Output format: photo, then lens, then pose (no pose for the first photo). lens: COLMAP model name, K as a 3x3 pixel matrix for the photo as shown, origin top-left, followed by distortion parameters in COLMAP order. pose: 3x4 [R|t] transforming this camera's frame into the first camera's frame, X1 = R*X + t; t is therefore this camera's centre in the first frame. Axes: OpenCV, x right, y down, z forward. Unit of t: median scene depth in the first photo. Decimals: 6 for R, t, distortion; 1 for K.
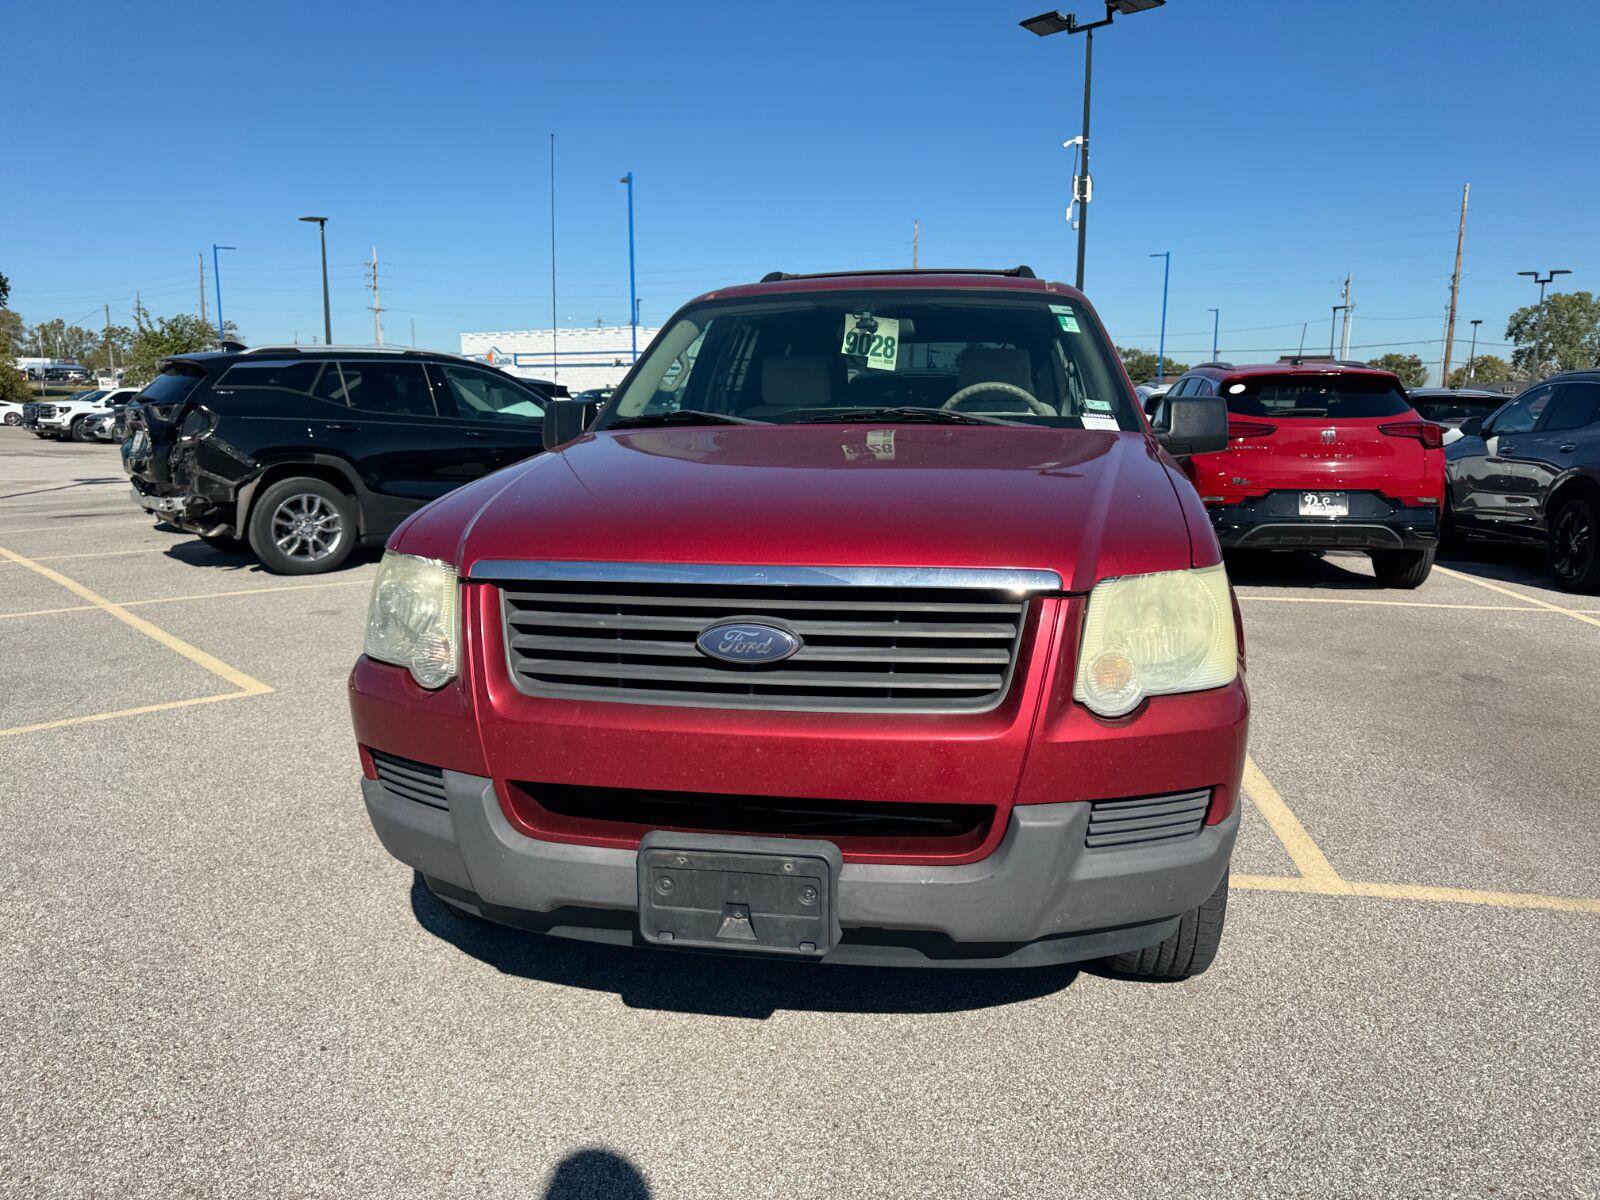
lens RADIAL K [[1126.2, 0, 801.6], [0, 1126.2, 597.1], [0, 0, 1]] dist [0.037816, -0.045605]
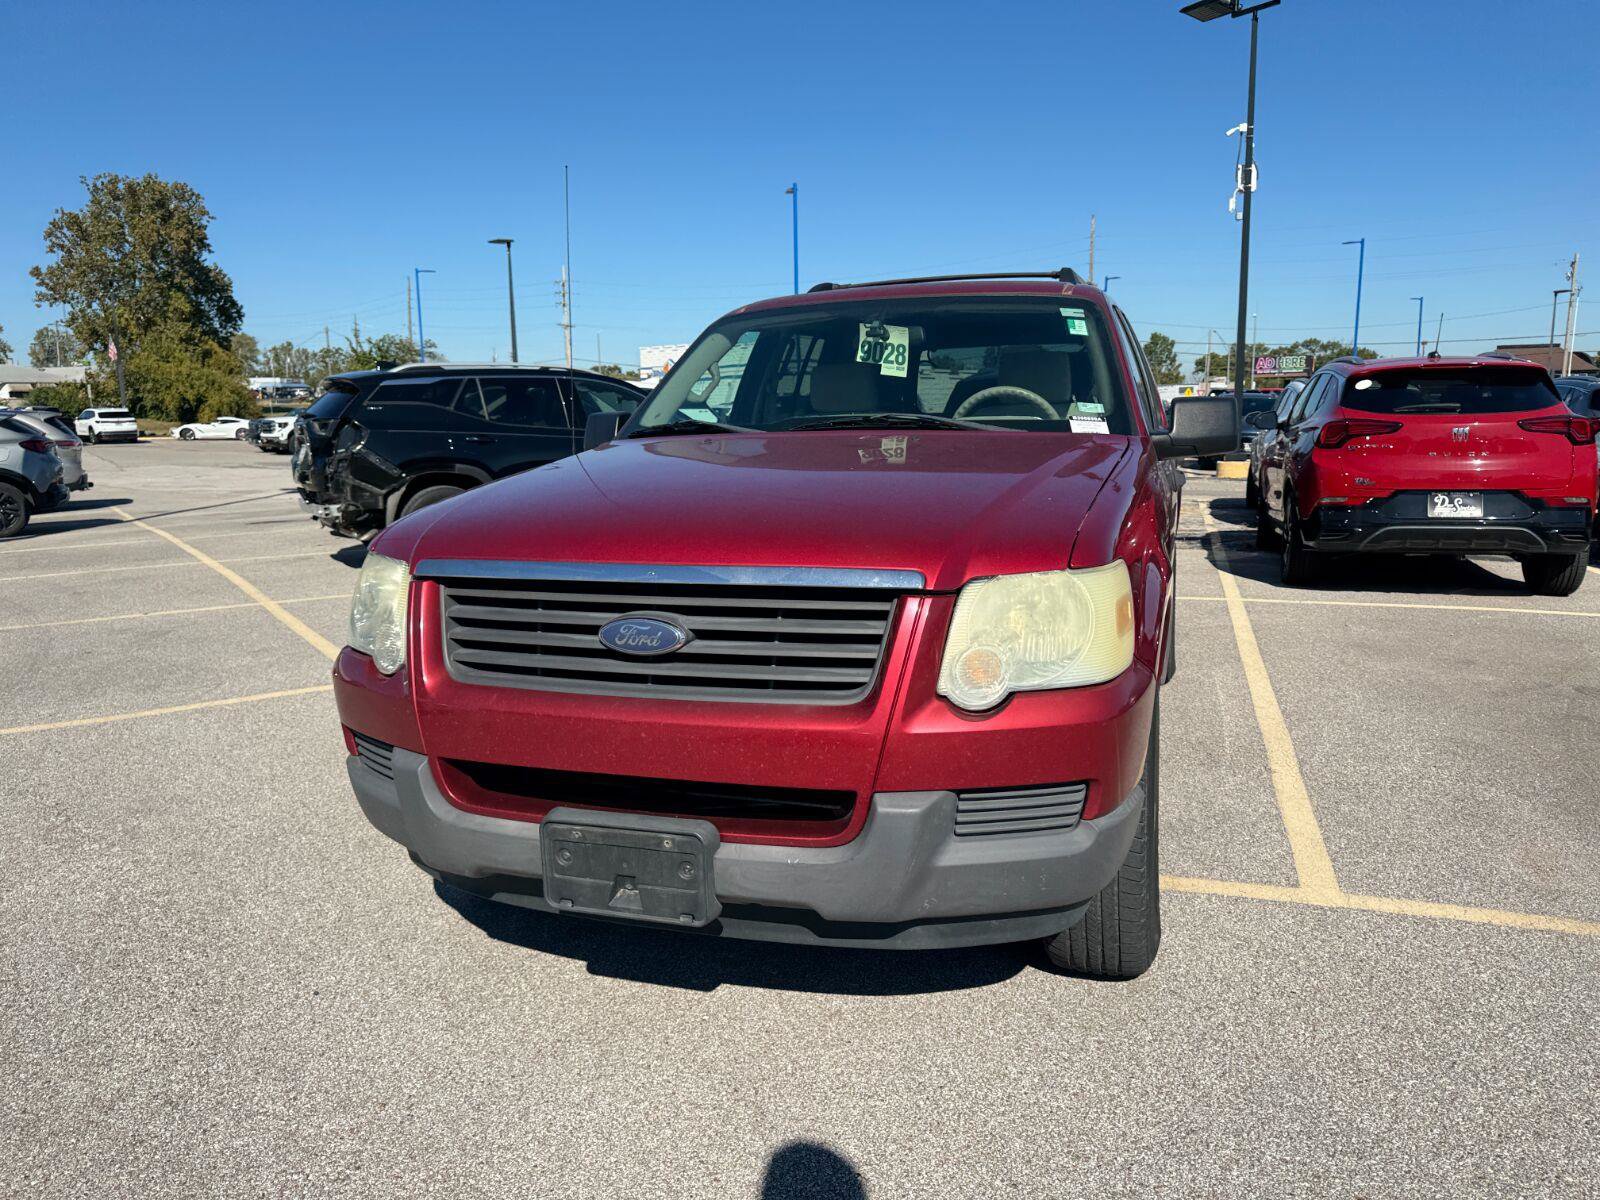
lens RADIAL K [[1124.3, 0, 800.0], [0, 1124.3, 600.0], [0, 0, 1]] dist [0.032418, -0.038189]
pose [[0.988261, 0.007092, -0.152610, 0.159183], [-0.007288, 0.999973, -0.000723, 0.003264], [0.152601, 0.001827, 0.988286, -0.027339]]
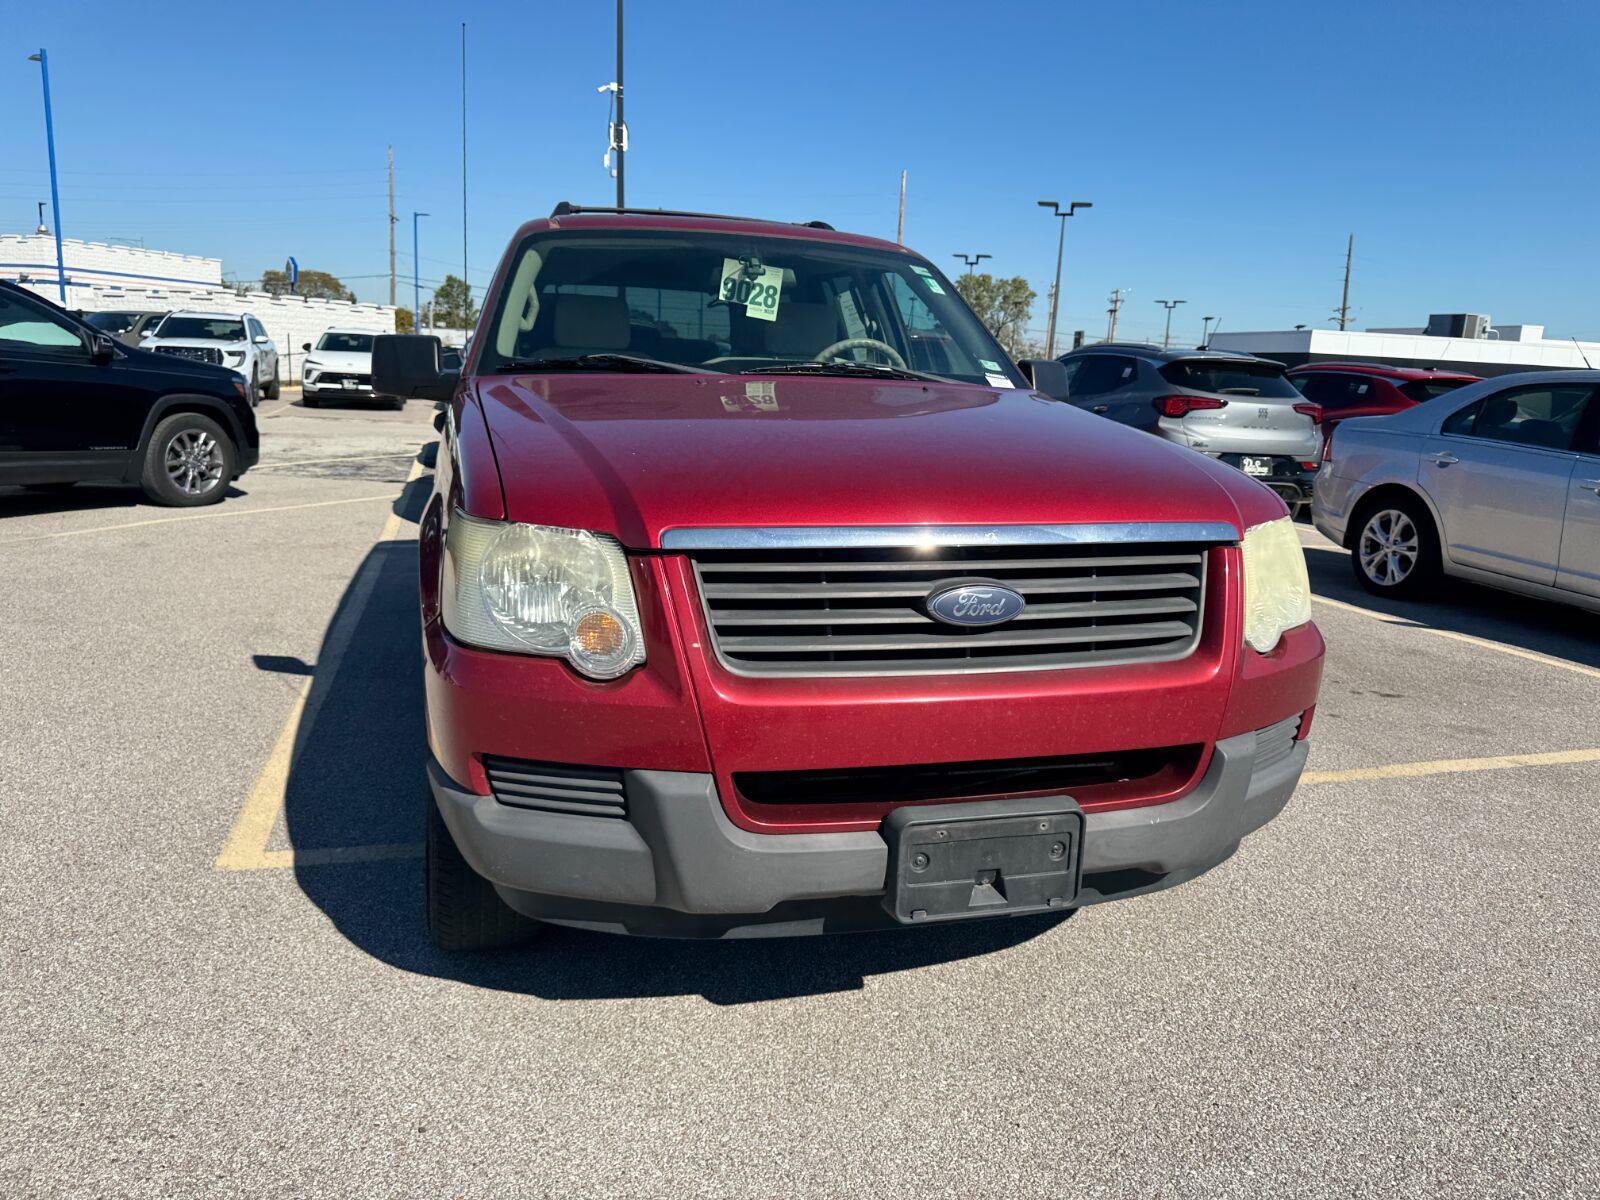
lens RADIAL K [[1128.1, 0, 801.5], [0, 1128.1, 589.9], [0, 0, 1]] dist [0.039772, -0.055842]
pose [[0.904254, -0.051888, 0.423830, -0.357390], [0.035586, 0.998294, 0.046295, -0.013910], [-0.425509, -0.026780, 0.904558, 0.107920]]
